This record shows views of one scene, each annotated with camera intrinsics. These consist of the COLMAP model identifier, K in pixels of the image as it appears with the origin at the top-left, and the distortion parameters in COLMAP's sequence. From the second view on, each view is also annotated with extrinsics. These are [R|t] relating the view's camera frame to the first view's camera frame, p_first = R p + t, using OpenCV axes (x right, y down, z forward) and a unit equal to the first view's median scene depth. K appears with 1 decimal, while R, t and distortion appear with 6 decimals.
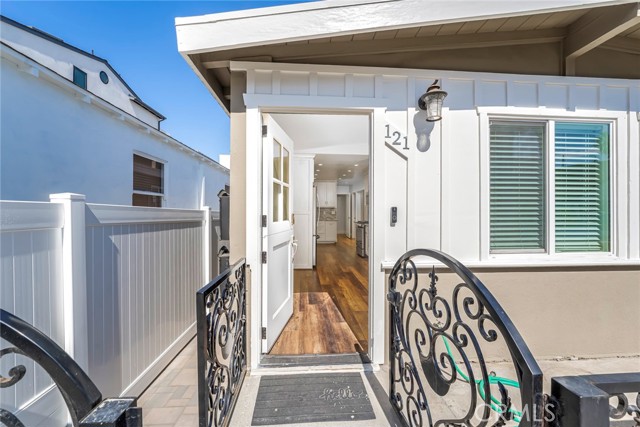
lens RADIAL K [[260.0, 0, 319.8], [0, 260.0, 213.0], [0, 0, 1]] dist [-0.018030, 0.002920]
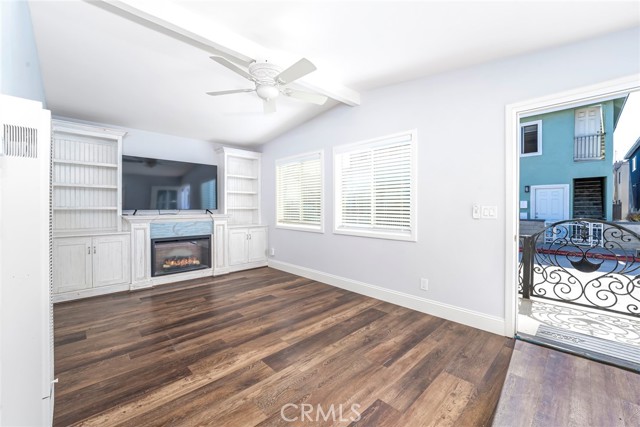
lens RADIAL K [[260.0, 0, 319.0], [0, 260.0, 210.2], [0, 0, 1]] dist [-0.018030, 0.002920]
pose [[-0.642253, -0.010829, 0.766416, -0.032060], [0.005038, 0.999819, 0.018349, -0.000441], [-0.766476, 0.015646, -0.642082, 0.735482]]
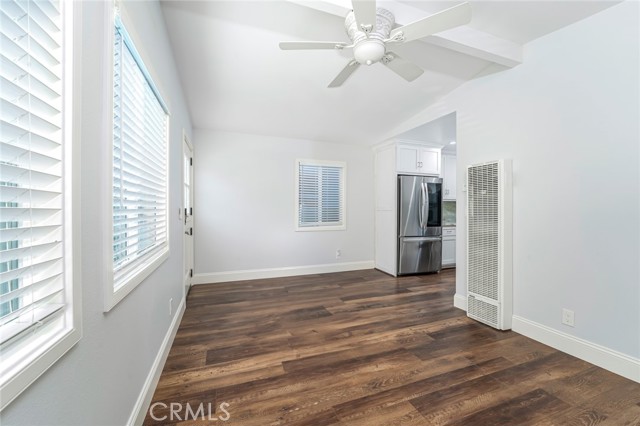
lens RADIAL K [[258.9, 0, 319.4], [0, 258.9, 211.5], [0, 0, 1]] dist [-0.014619, 0.000459]
pose [[0.286926, 0.012840, -0.957867, 0.558144], [-0.010977, 0.999889, 0.010116, 0.001918], [0.957890, 0.007612, 0.287035, 0.418338]]
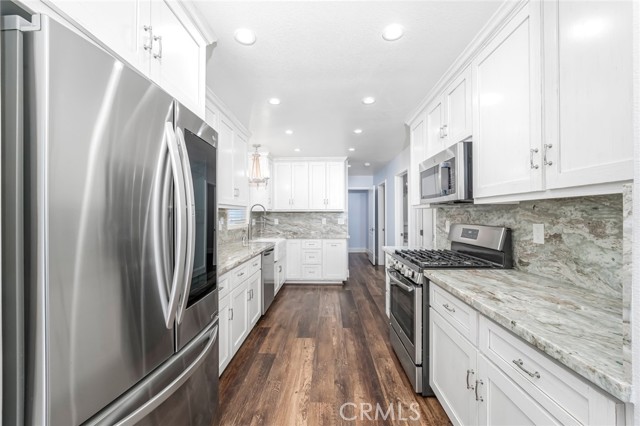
lens RADIAL K [[258.9, 0, 323.4], [0, 258.9, 215.9], [0, 0, 1]] dist [-0.014619, 0.000459]
pose [[0.996154, -0.001975, -0.087601, 0.092888], [0.001360, 0.999974, -0.007075, -0.013164], [0.087613, 0.006928, 0.996131, 0.728900]]
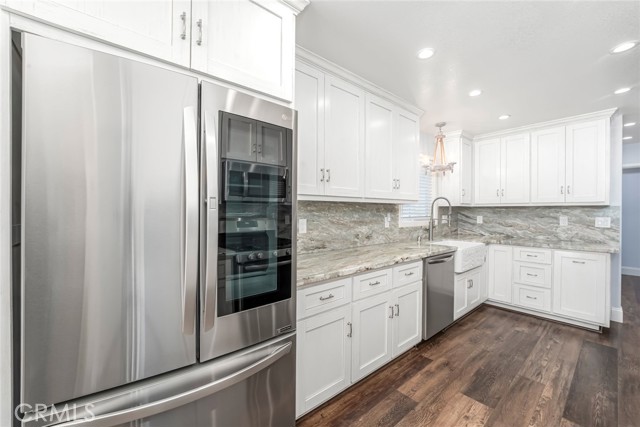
lens RADIAL K [[260.0, 0, 319.8], [0, 260.0, 212.8], [0, 0, 1]] dist [-0.018030, 0.002920]
pose [[0.596204, 0.006855, -0.802803, 0.140558], [-0.010272, 0.999947, 0.000909, -0.013955], [0.802767, 0.007704, 0.596243, 0.843119]]
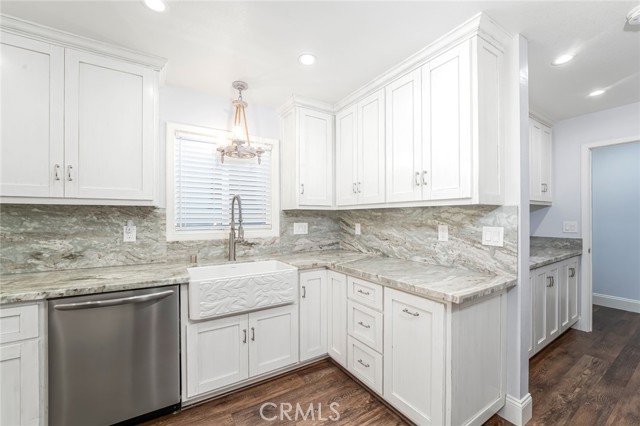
lens RADIAL K [[258.9, 0, 321.6], [0, 258.9, 217.8], [0, 0, 1]] dist [-0.014619, 0.000459]
pose [[0.479863, 0.001137, -0.877343, 0.213273], [-0.007819, 0.999965, -0.002981, -0.017574], [0.877309, 0.008291, 0.479855, 1.244318]]
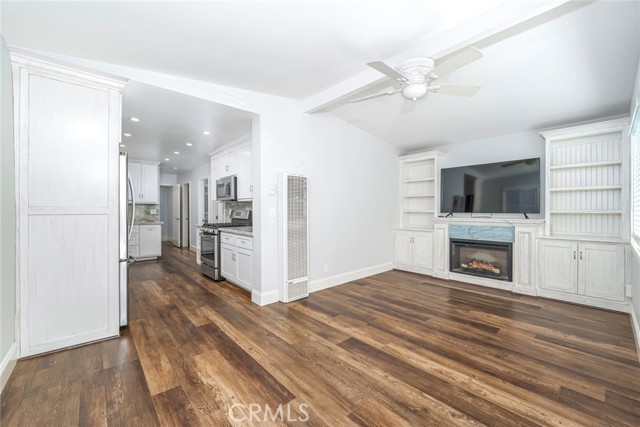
lens RADIAL K [[260.0, 0, 320.8], [0, 260.0, 209.8], [0, 0, 1]] dist [-0.018030, 0.002920]
pose [[0.791707, -0.001724, 0.610898, -0.017918], [0.007296, 0.999951, -0.006633, 0.001642], [-0.610857, 0.009709, 0.791681, 0.340645]]
